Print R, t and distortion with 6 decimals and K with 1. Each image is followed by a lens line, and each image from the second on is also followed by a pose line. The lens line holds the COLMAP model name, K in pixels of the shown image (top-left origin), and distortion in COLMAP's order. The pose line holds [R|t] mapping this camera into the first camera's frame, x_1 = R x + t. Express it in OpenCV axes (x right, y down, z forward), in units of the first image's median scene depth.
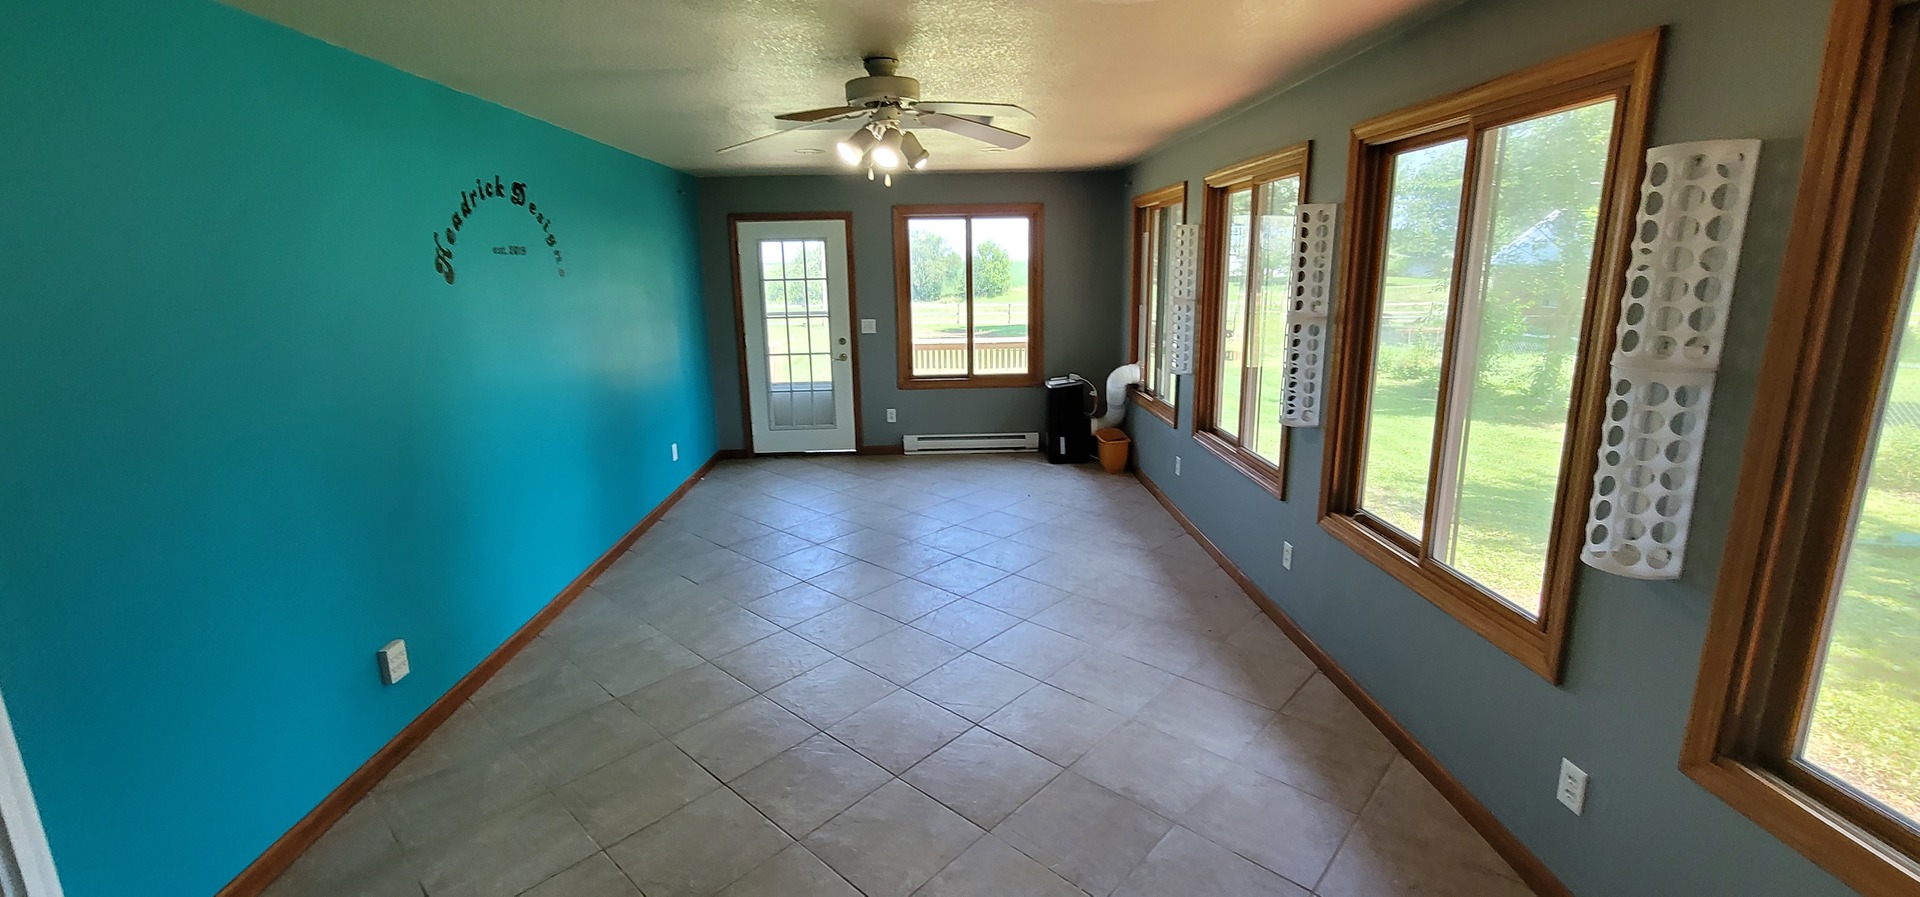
lens RADIAL K [[786.1, 0, 962.9], [0, 786.1, 446.3], [0, 0, 1]] dist [-0.006875, 0.002120]
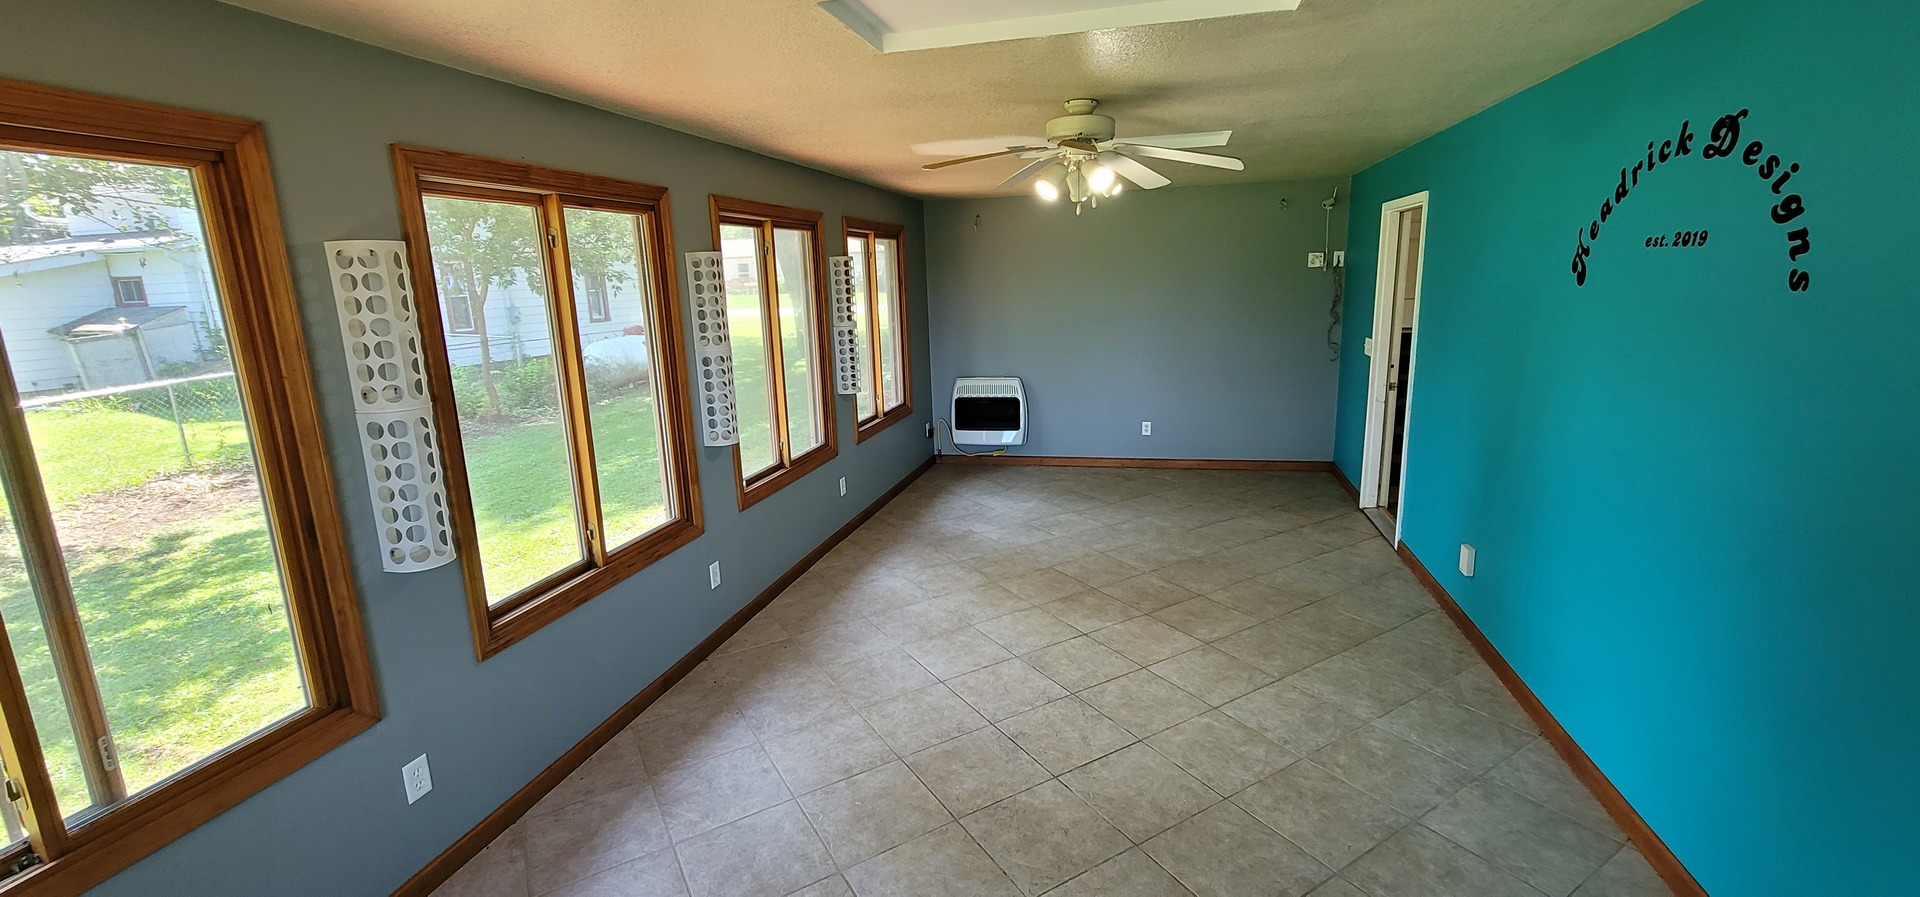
lens RADIAL K [[786.1, 0, 960.7], [0, 786.1, 437.3], [0, 0, 1]] dist [-0.006875, 0.002120]
pose [[-0.957331, -0.008220, 0.288877, -0.229703], [0.114043, 0.907727, 0.403764, -0.455862], [-0.265540, 0.419480, -0.868058, 1.891223]]
